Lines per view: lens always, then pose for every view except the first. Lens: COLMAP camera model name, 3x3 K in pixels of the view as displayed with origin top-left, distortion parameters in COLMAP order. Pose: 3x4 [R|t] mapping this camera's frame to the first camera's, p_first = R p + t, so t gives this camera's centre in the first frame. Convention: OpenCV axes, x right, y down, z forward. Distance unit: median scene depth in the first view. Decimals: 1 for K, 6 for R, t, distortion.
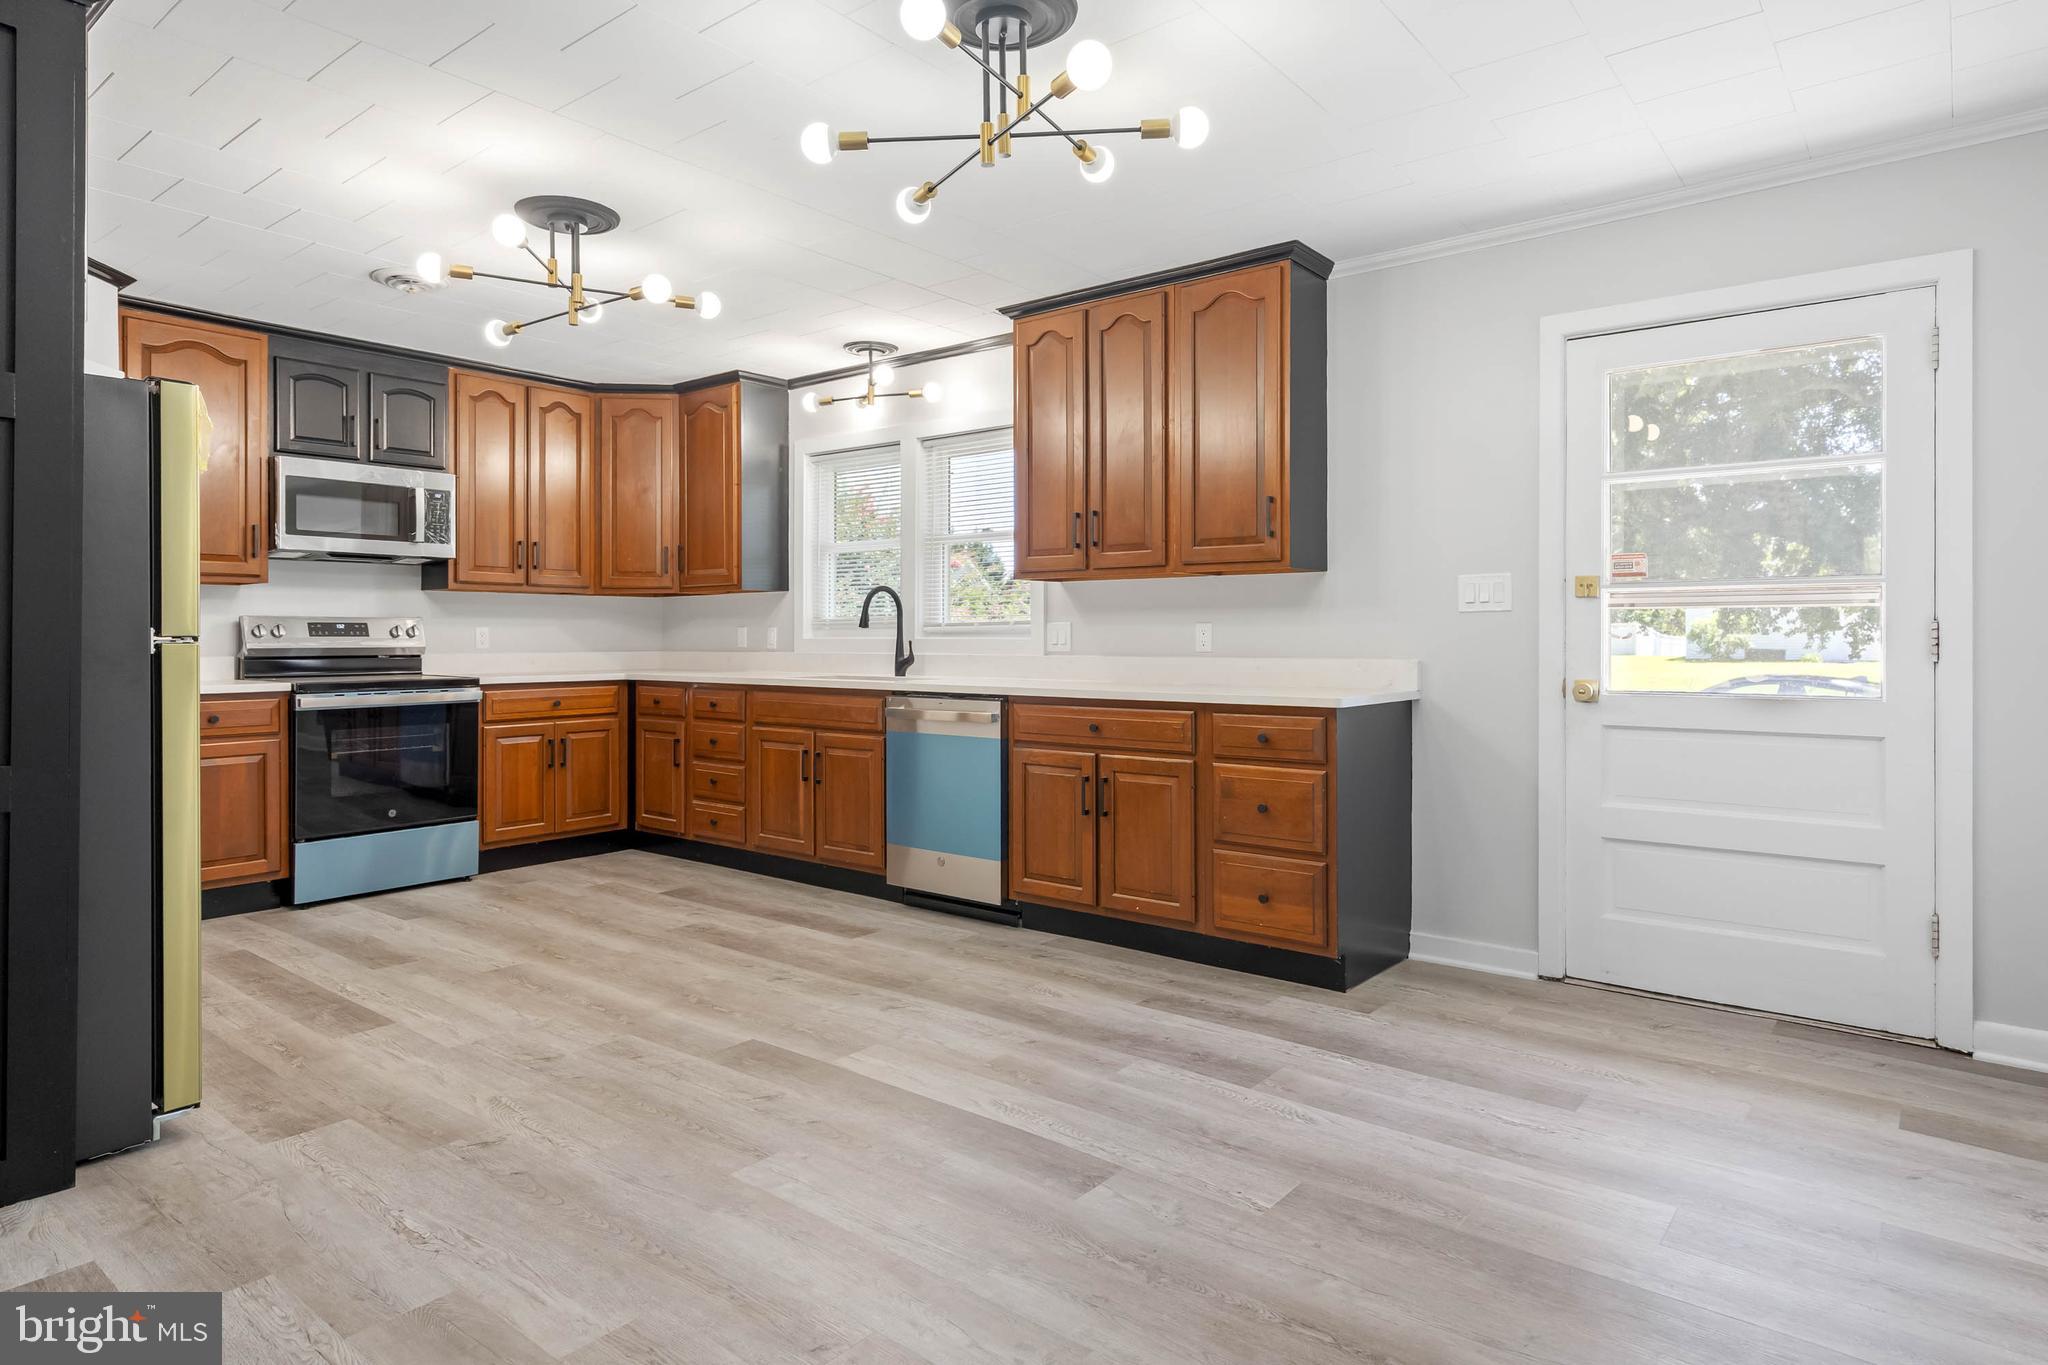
lens RADIAL K [[1158.6, 0, 1016.9], [0, 1158.6, 627.6], [0, 0, 1]] dist [0.004619, 0.001744]
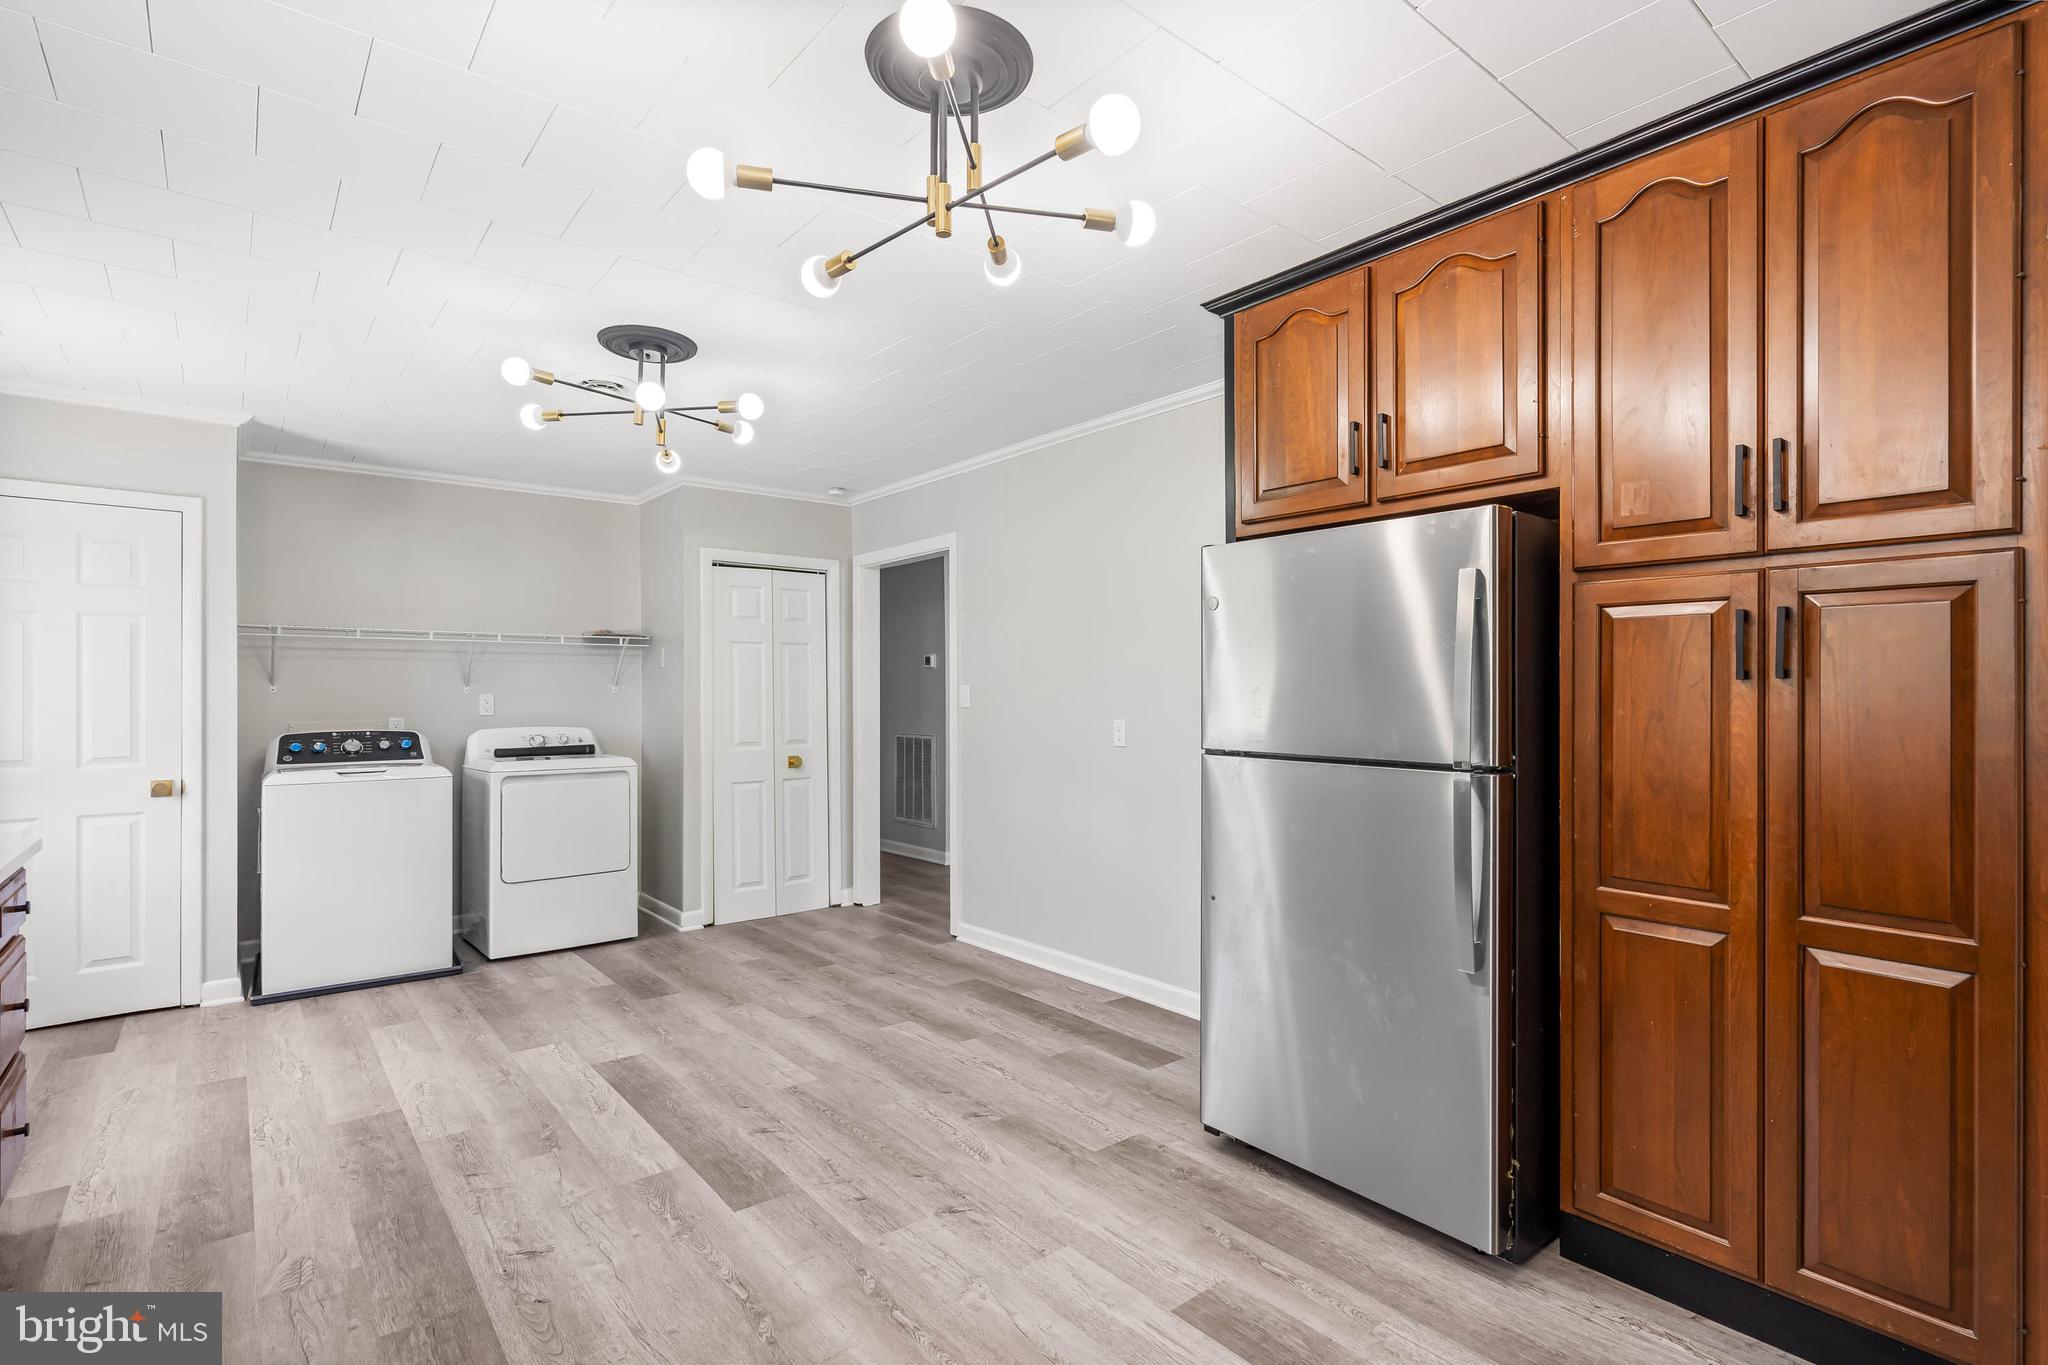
lens RADIAL K [[982.7, 0, 1029.6], [0, 982.7, 691.1], [0, 0, 1]] dist [0.001497, 0.000163]
pose [[-0.979803, 0.003397, 0.199934, -0.695658], [0.001853, 0.999967, -0.007907, -0.043507], [-0.199955, -0.007376, -0.979777, 1.962441]]
